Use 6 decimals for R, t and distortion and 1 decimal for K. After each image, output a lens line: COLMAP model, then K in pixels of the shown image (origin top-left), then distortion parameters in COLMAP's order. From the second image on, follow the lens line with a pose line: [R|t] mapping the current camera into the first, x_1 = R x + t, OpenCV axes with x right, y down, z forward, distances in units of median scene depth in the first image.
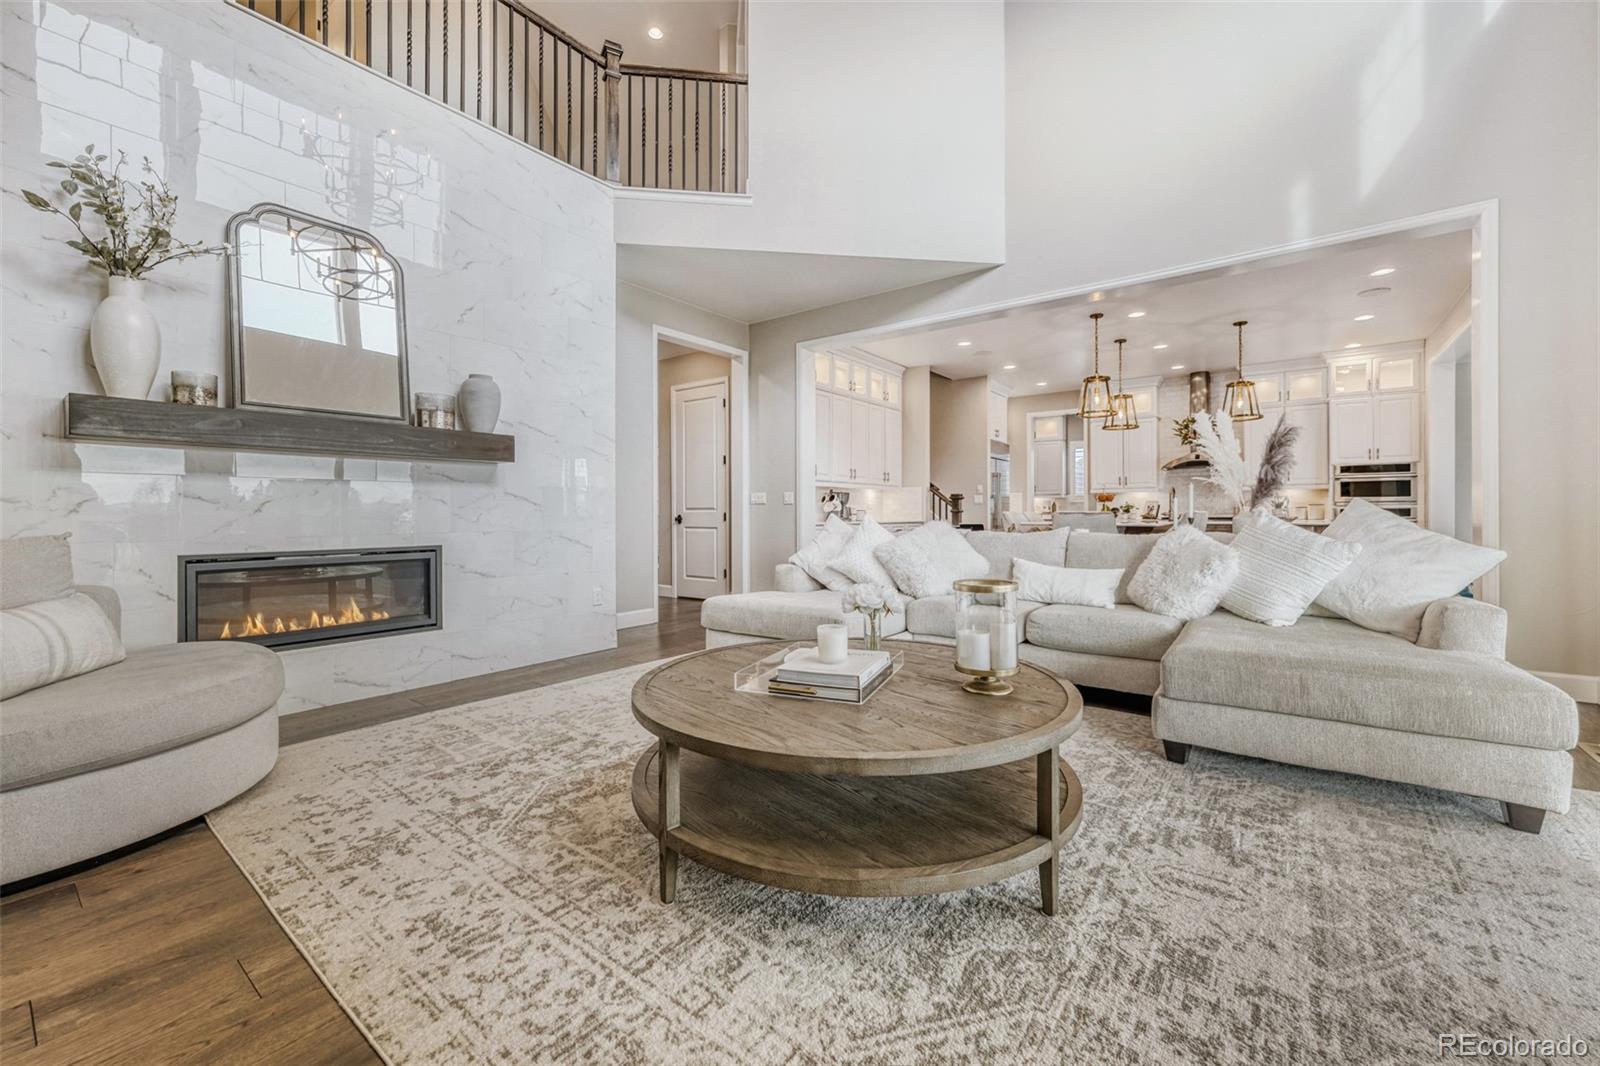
lens RADIAL K [[635.5, 0, 793.5], [0, 635.5, 511.6], [0, 0, 1]] dist [0.000973, 0.000226]
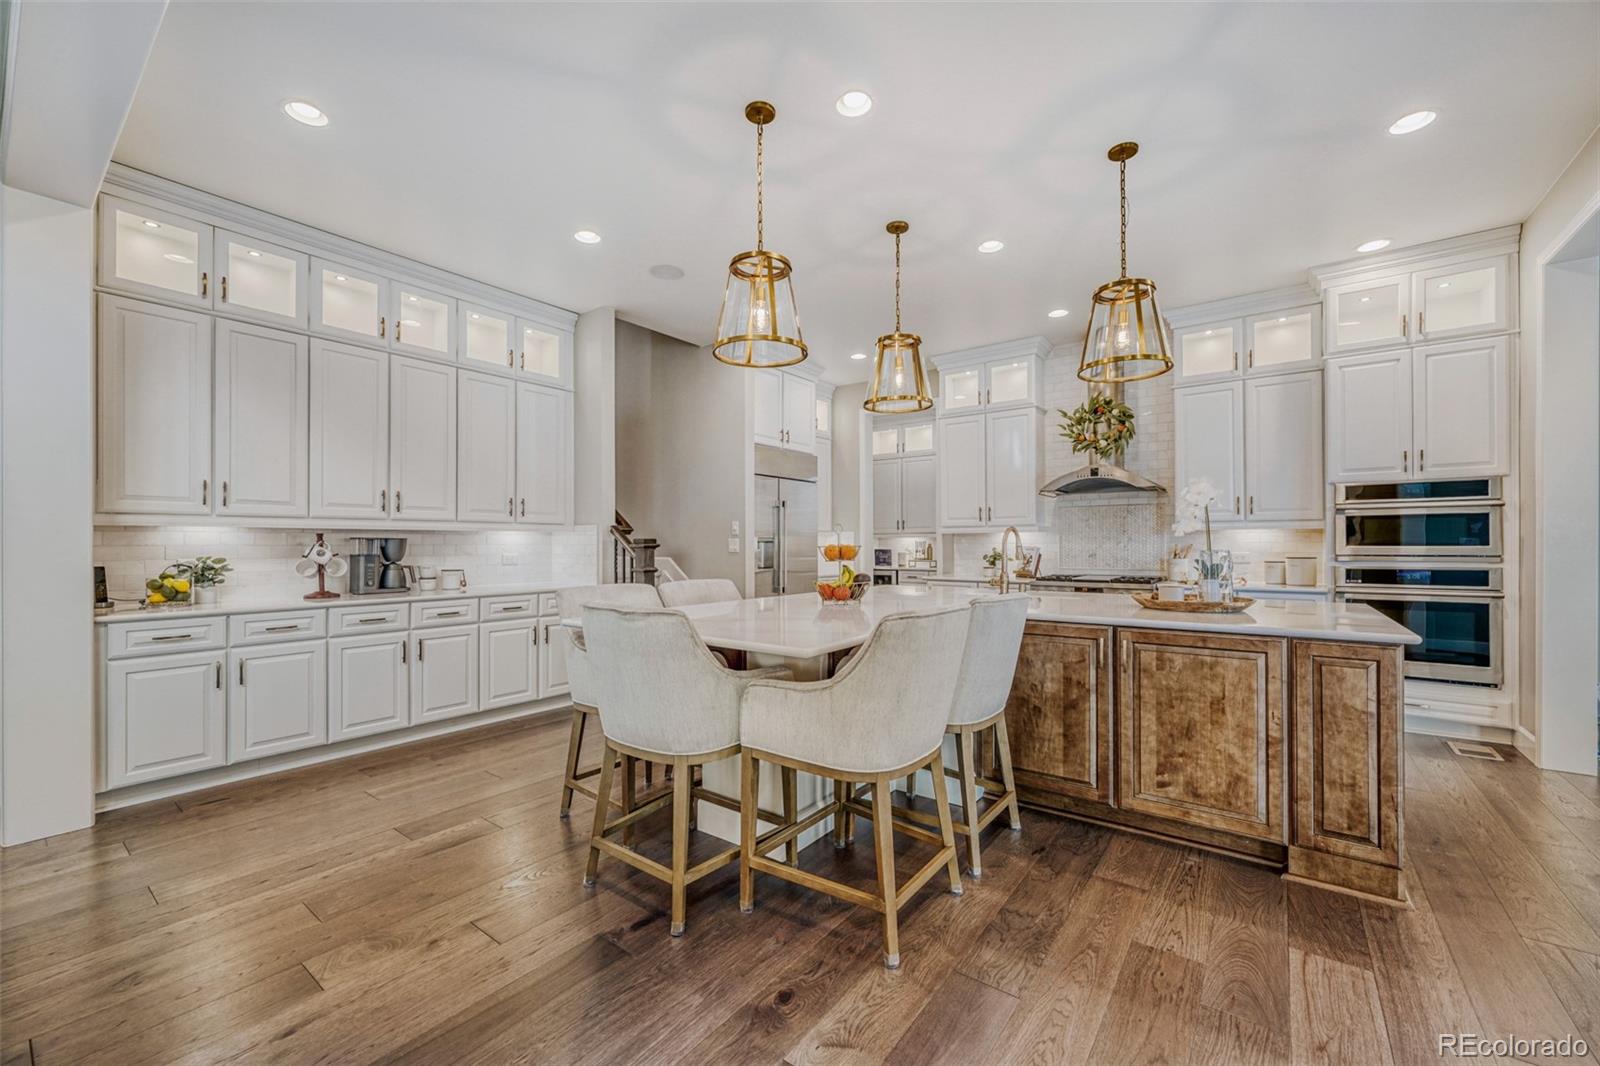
lens RADIAL K [[635.5, 0, 786.8], [0, 635.5, 537.5], [0, 0, 1]] dist [0.000973, 0.000226]
pose [[0.999988, -0.000500, 0.004963, 0.384043], [0.000548, 0.999953, -0.009633, -0.023539], [-0.004958, 0.009636, 0.999941, 0.464957]]
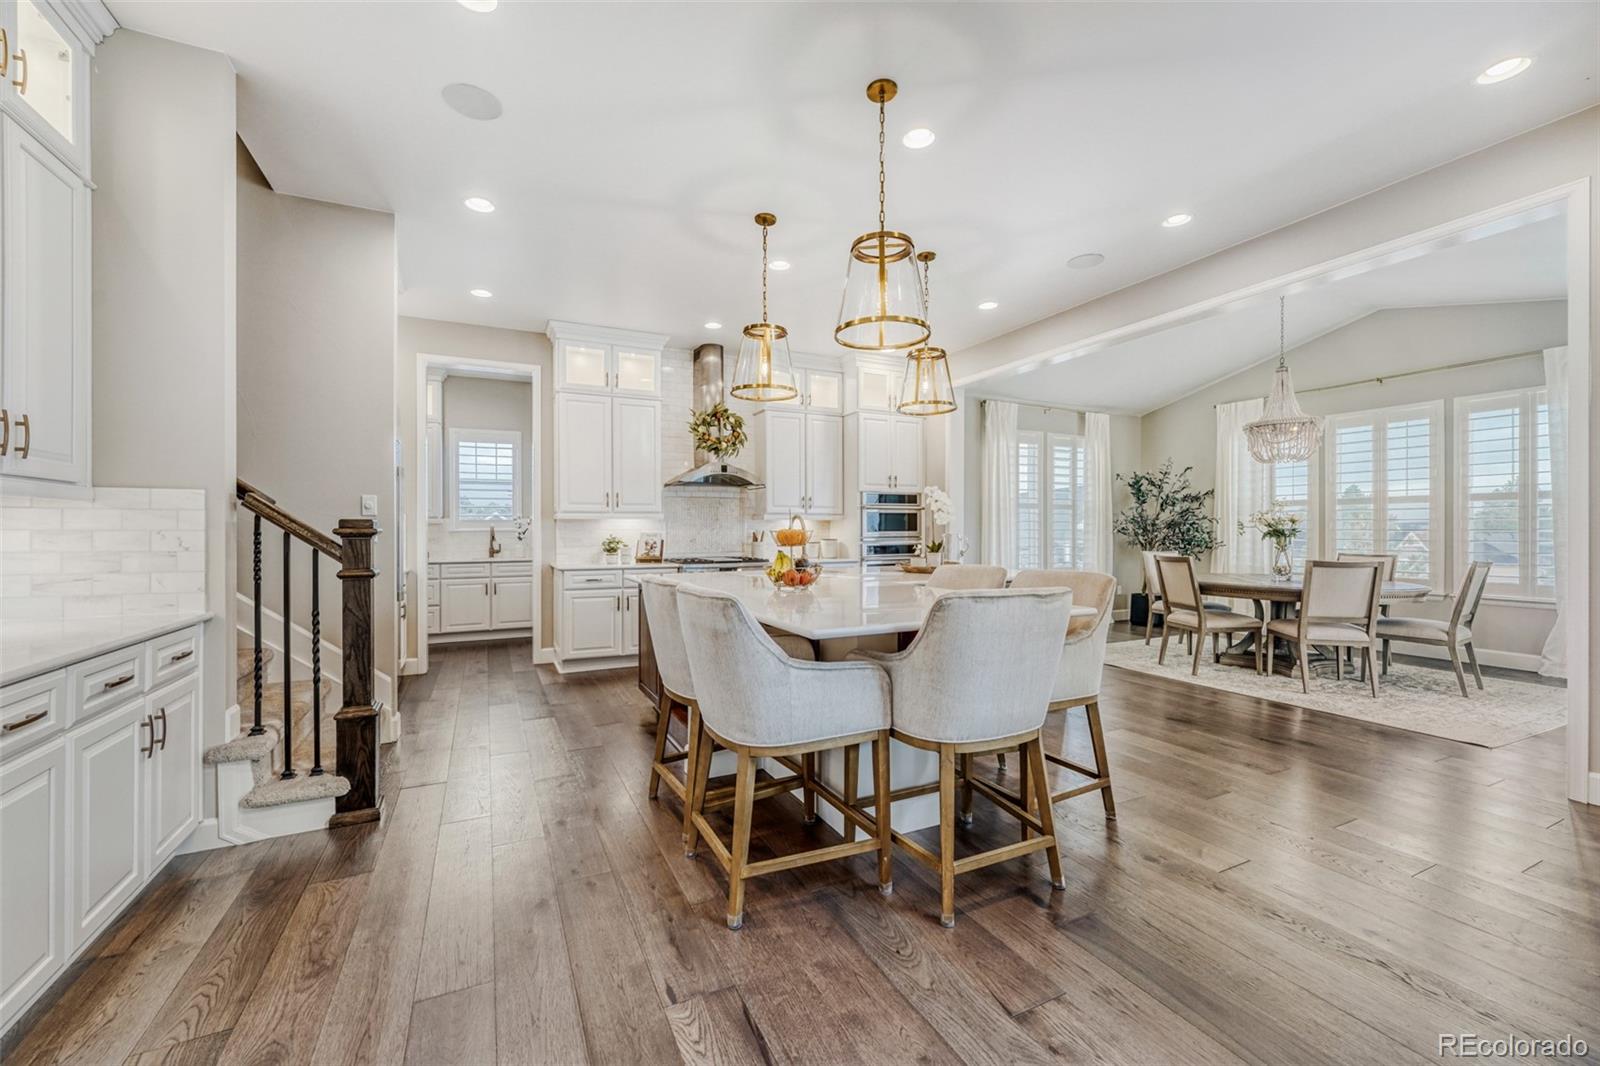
lens RADIAL K [[635.5, 0, 797.0], [0, 635.5, 529.5], [0, 0, 1]] dist [0.000973, 0.000226]
pose [[0.443901, 0.001312, 0.896075, 0.071557], [0.002199, 0.999994, -0.002554, -0.021850], [-0.896073, 0.003104, 0.443896, 0.681392]]
